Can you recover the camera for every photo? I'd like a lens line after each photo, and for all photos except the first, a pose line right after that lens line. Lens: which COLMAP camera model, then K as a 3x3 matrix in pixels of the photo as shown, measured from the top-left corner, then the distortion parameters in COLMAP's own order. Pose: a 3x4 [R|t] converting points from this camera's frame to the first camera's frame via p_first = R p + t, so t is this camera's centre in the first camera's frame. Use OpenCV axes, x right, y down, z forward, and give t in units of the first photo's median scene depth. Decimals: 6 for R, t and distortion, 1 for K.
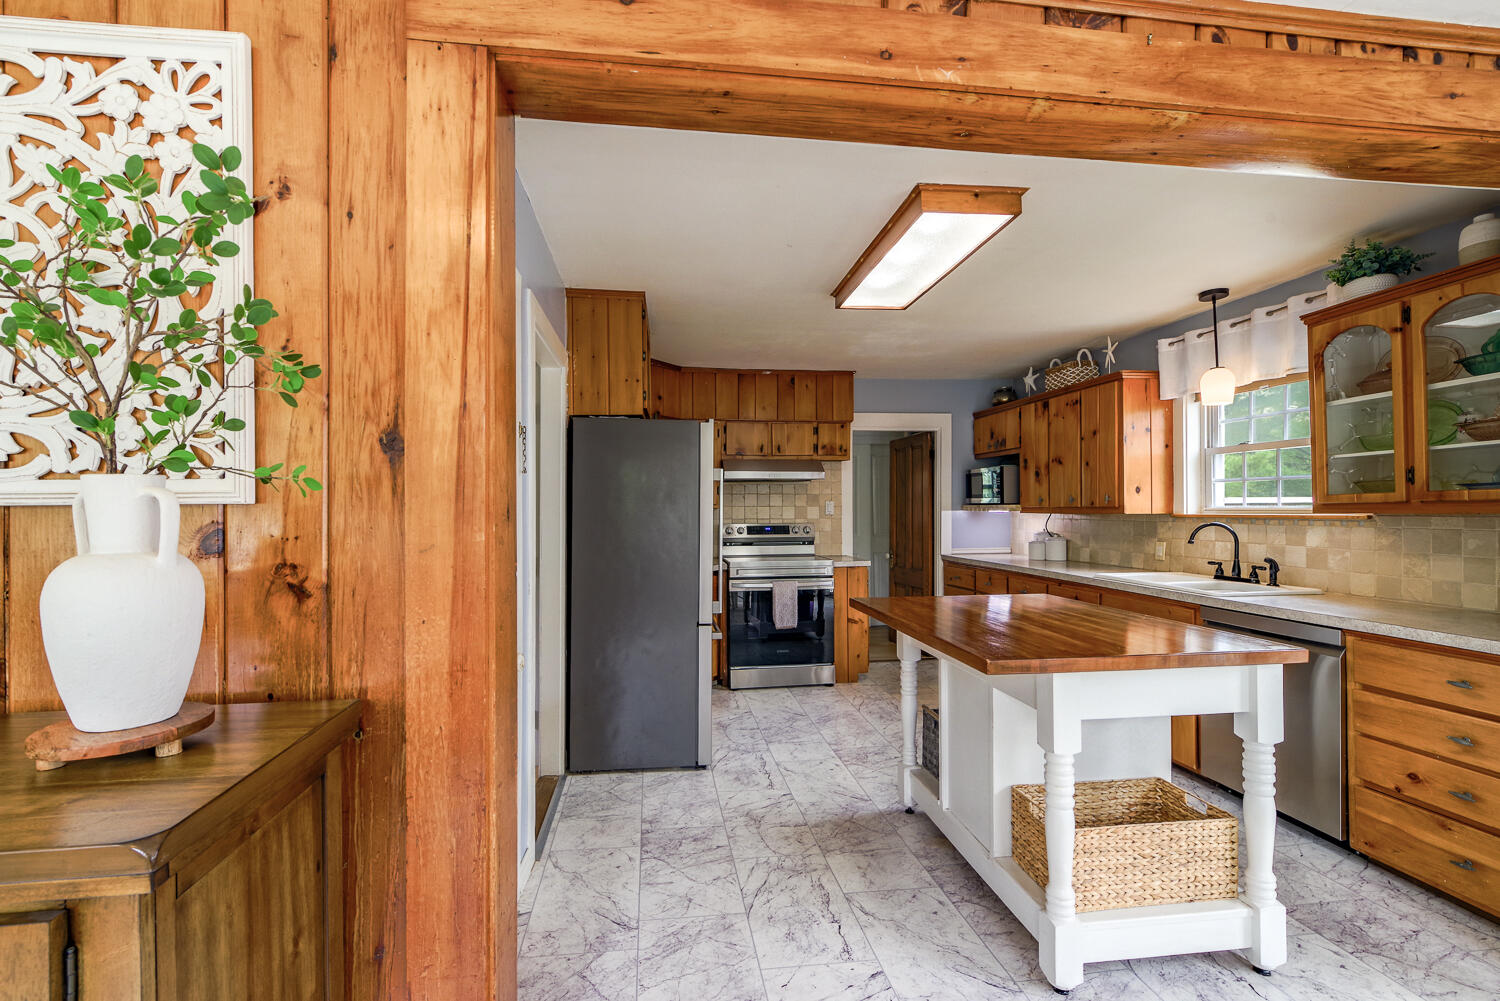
lens RADIAL K [[656.1, 0, 728.8], [0, 656.1, 502.4], [0, 0, 1]] dist [-0.010187, 0.001503]
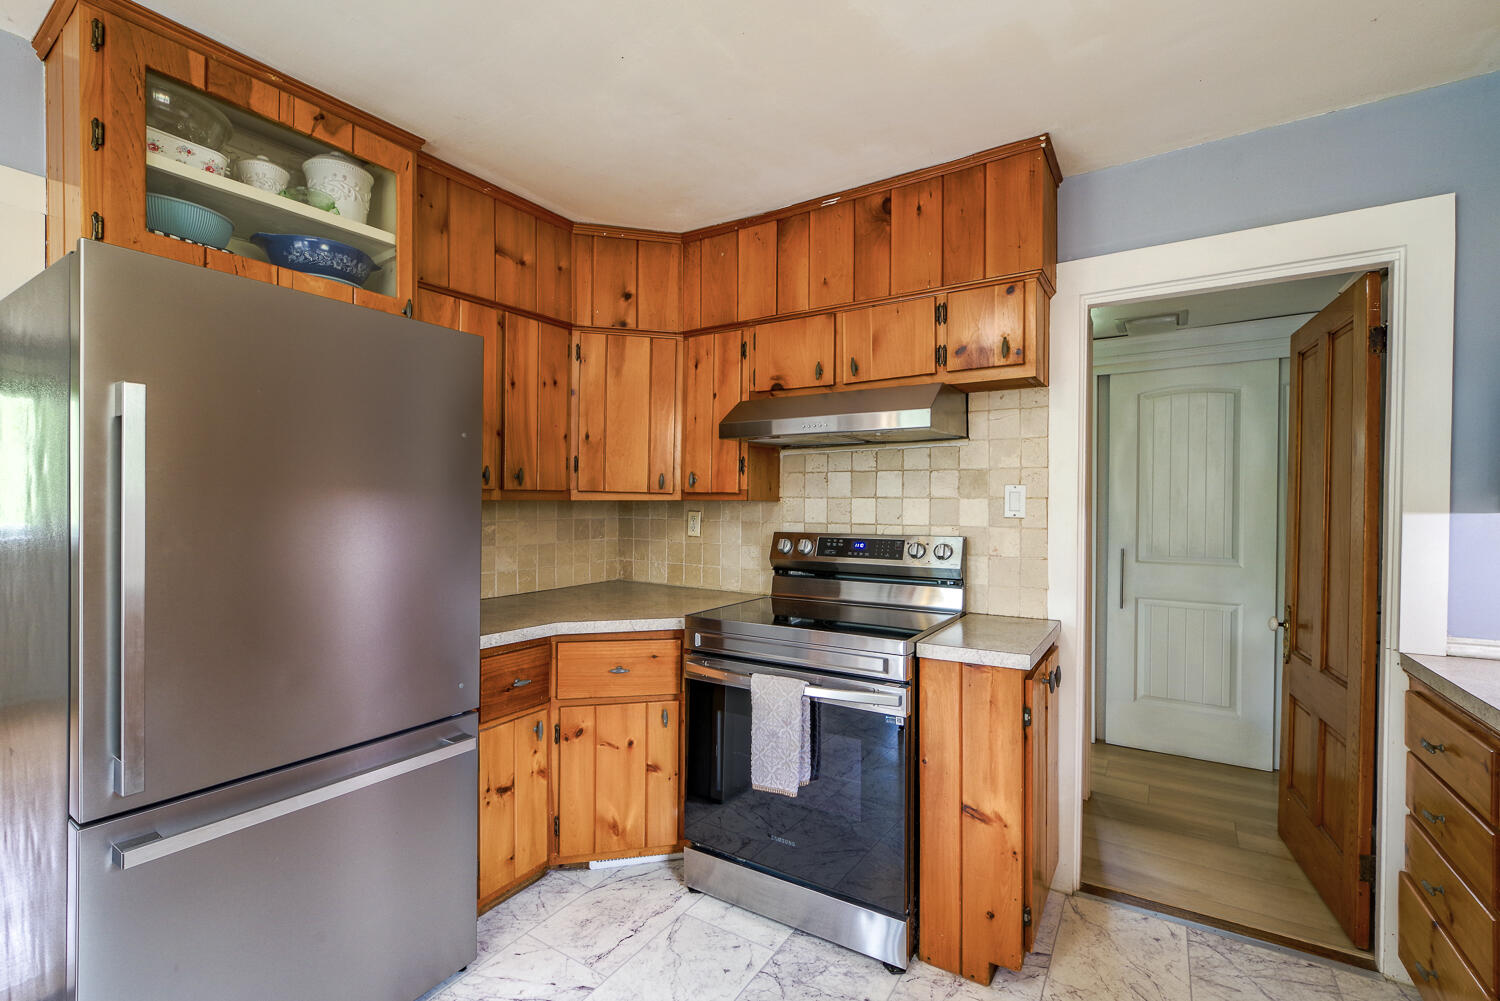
lens RADIAL K [[656.1, 0, 749.5], [0, 656.1, 507.4], [0, 0, 1]] dist [-0.010187, 0.001503]
pose [[0.778362, 0.013555, -0.627669, 0.299279], [-0.002611, 0.999828, 0.018354, 0.005115], [0.627810, -0.012647, 0.778264, 0.608559]]
